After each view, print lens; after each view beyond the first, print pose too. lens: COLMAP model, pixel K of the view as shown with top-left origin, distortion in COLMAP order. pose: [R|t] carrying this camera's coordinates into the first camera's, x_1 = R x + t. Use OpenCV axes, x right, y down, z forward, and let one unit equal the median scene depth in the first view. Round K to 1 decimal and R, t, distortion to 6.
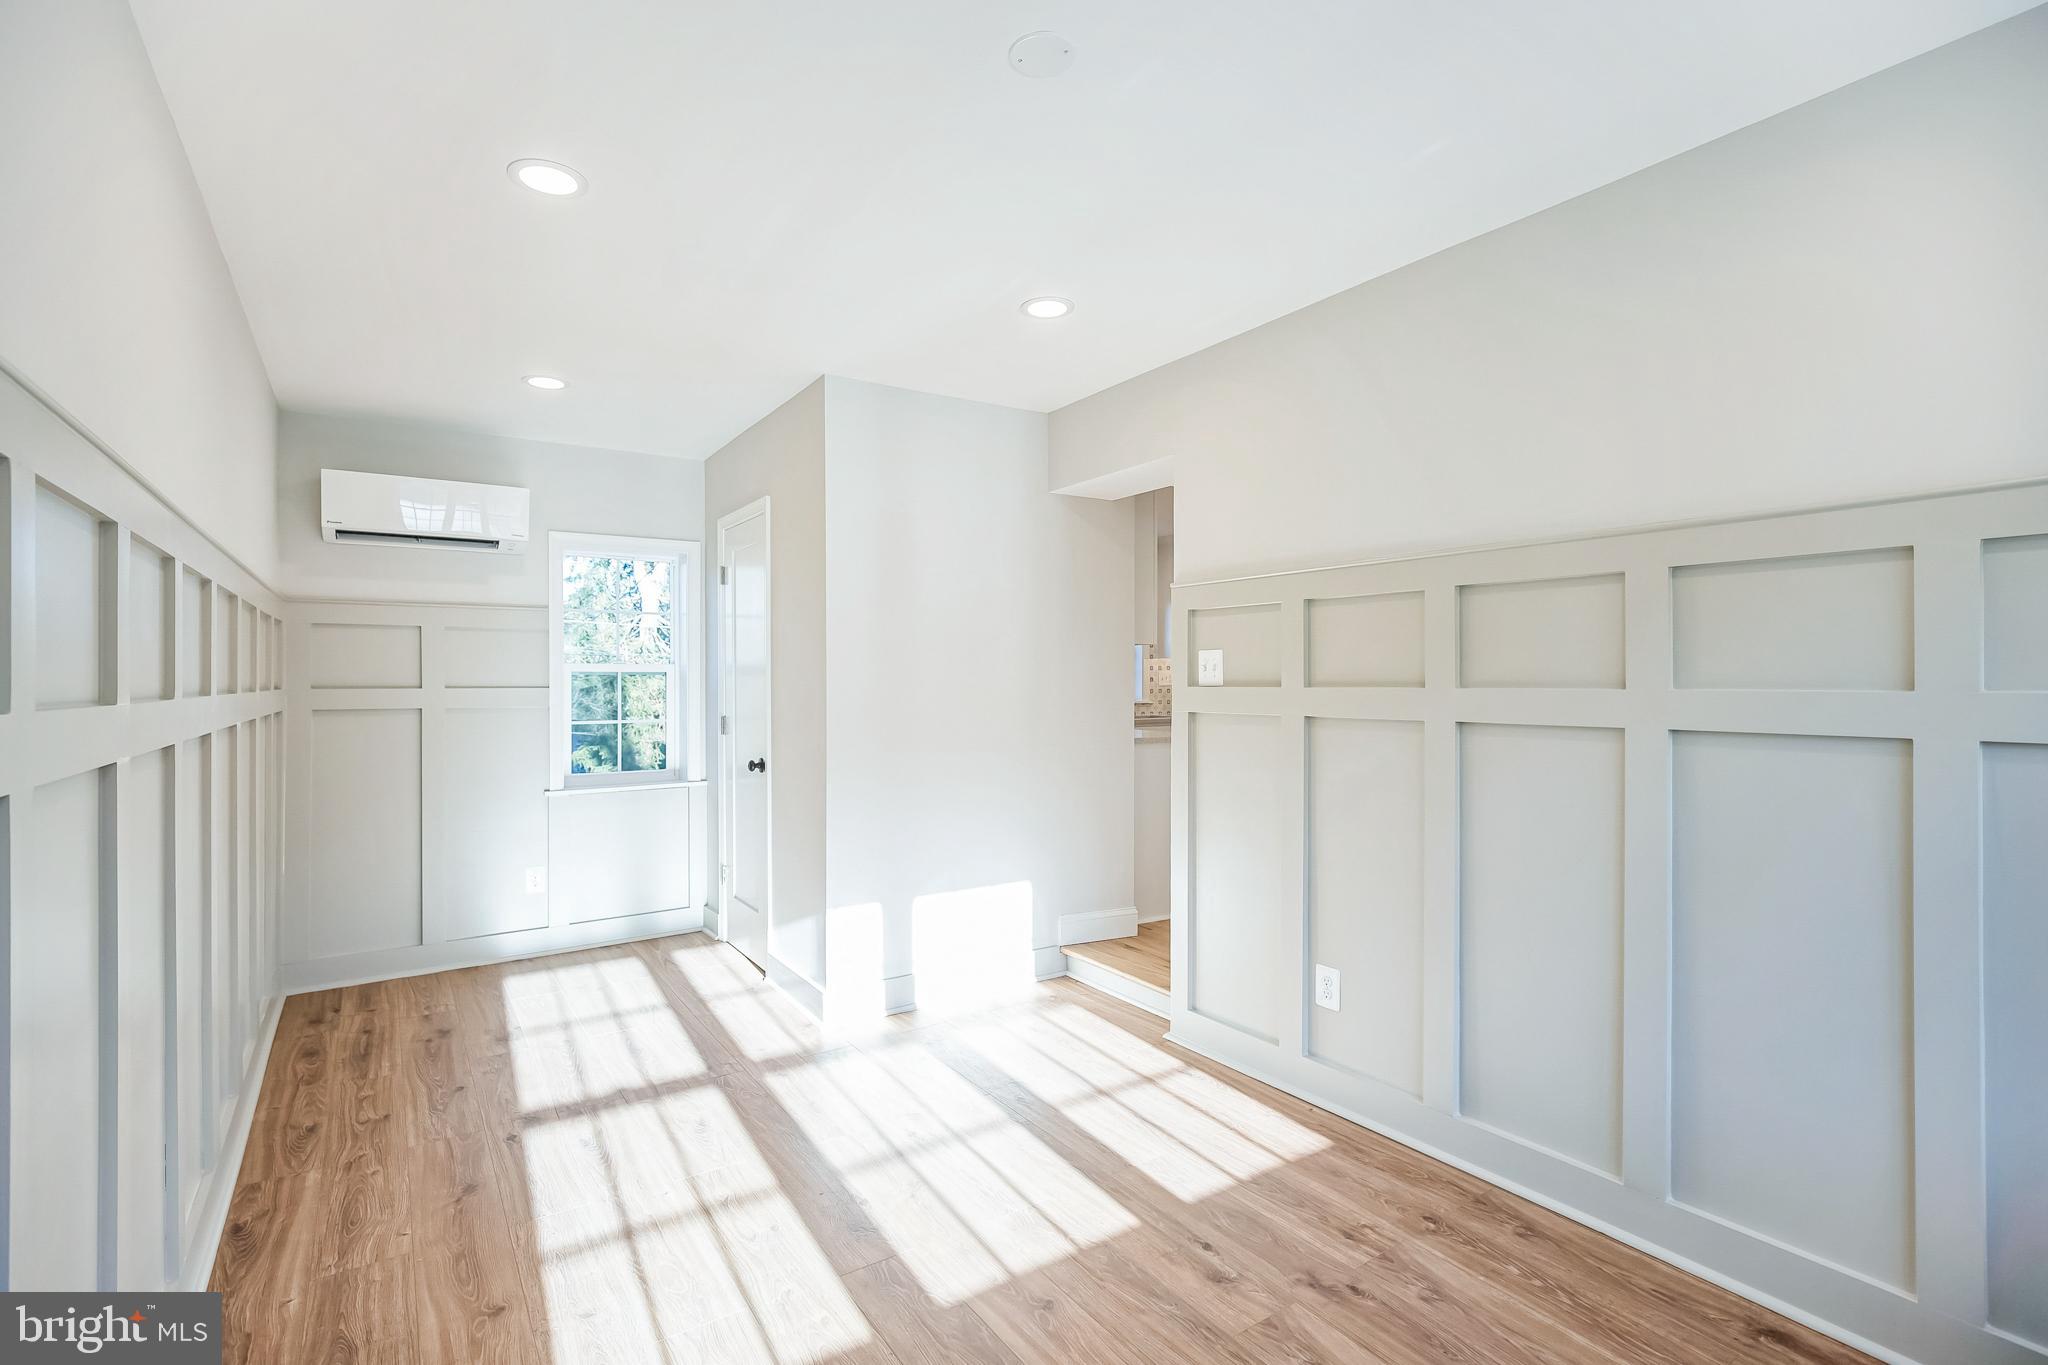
lens RADIAL K [[940.1, 0, 1020.7], [0, 940.1, 676.2], [0, 0, 1]] dist [-0.008485, 0.000420]
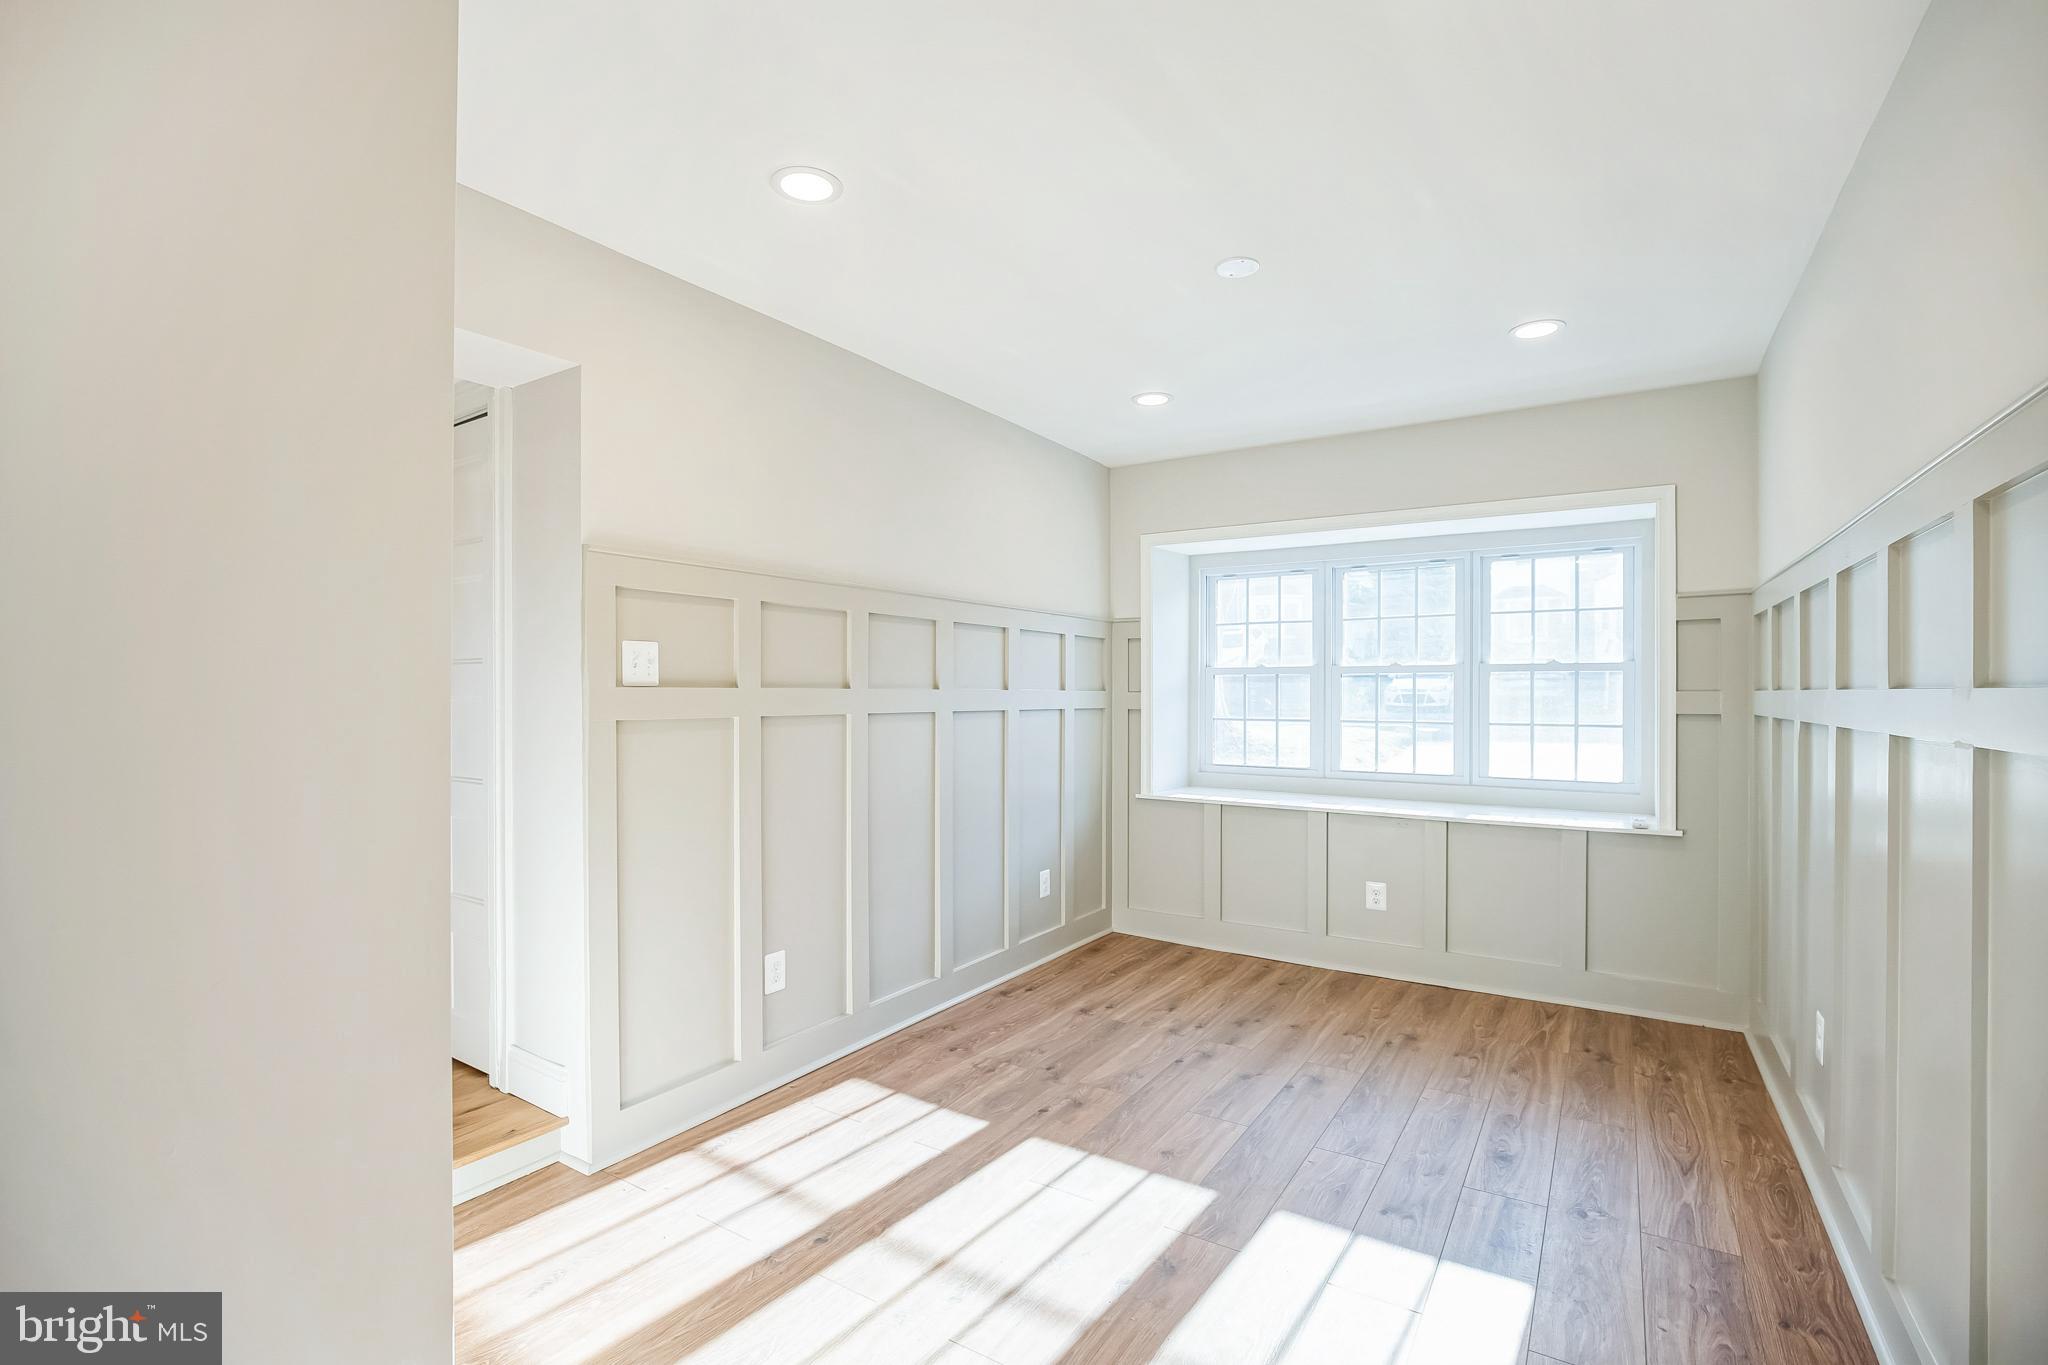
lens RADIAL K [[935.4, 0, 1018.5], [0, 935.4, 694.7], [0, 0, 1]] dist [-0.019834, -0.000422]
pose [[-0.392457, -0.003815, 0.919762, -0.845720], [-0.010102, 0.999949, -0.000163, 0.018858], [-0.919715, -0.009356, -0.392476, 1.321140]]
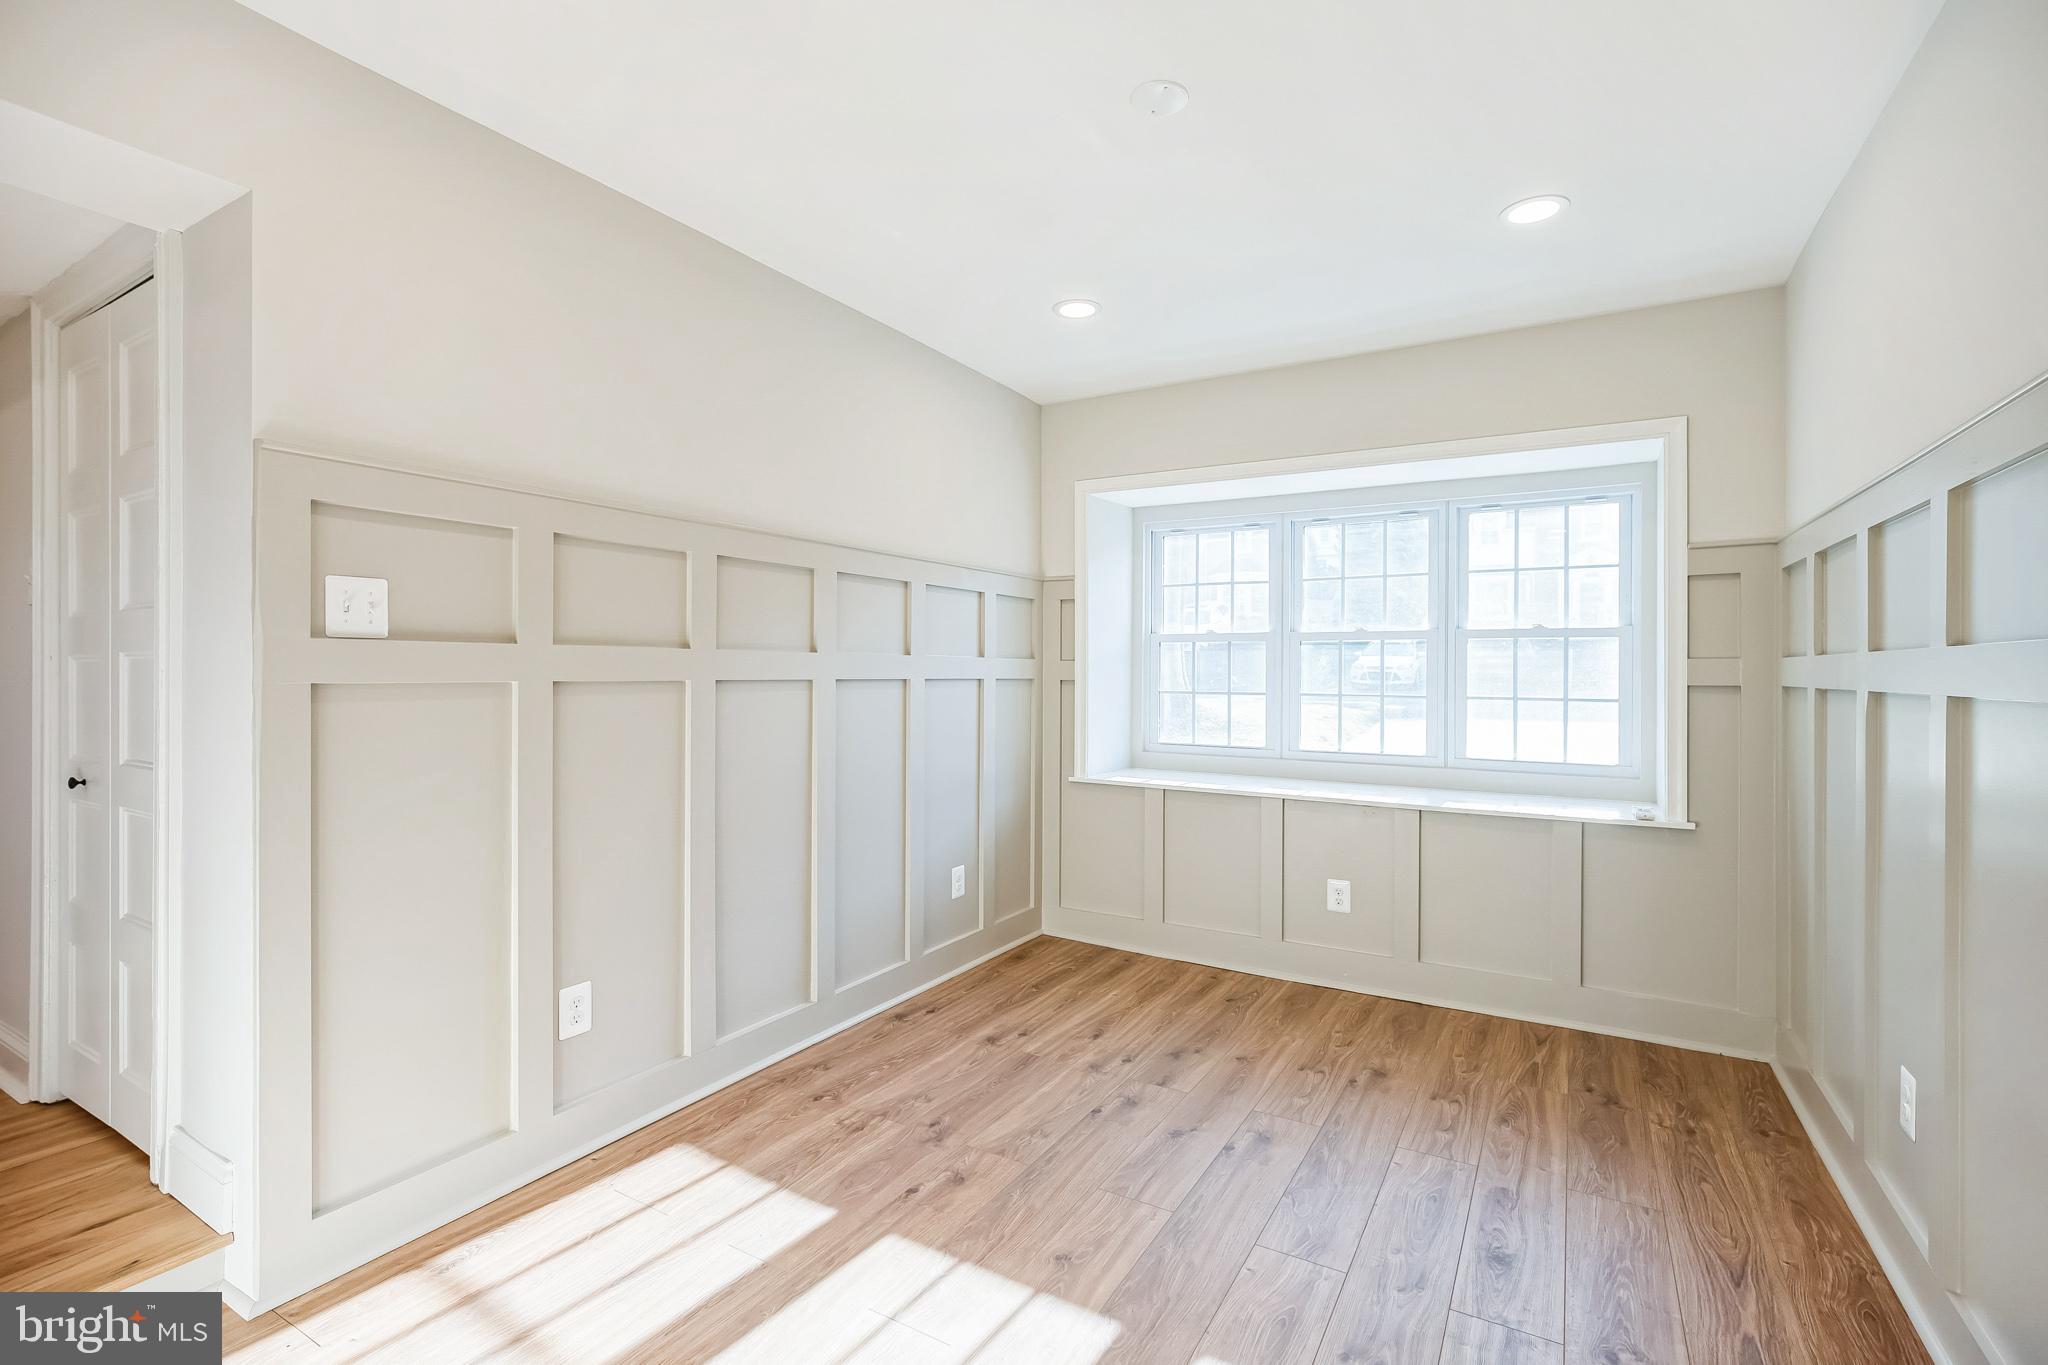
lens RADIAL K [[933.1, 0, 1029.9], [0, 933.1, 669.0], [0, 0, 1]] dist [-0.010163, 0.000634]
pose [[-0.431081, -0.002192, 0.902310, -0.657935], [-0.014258, 0.999889, -0.004383, 0.034226], [-0.902200, -0.014755, -0.431065, 1.131927]]
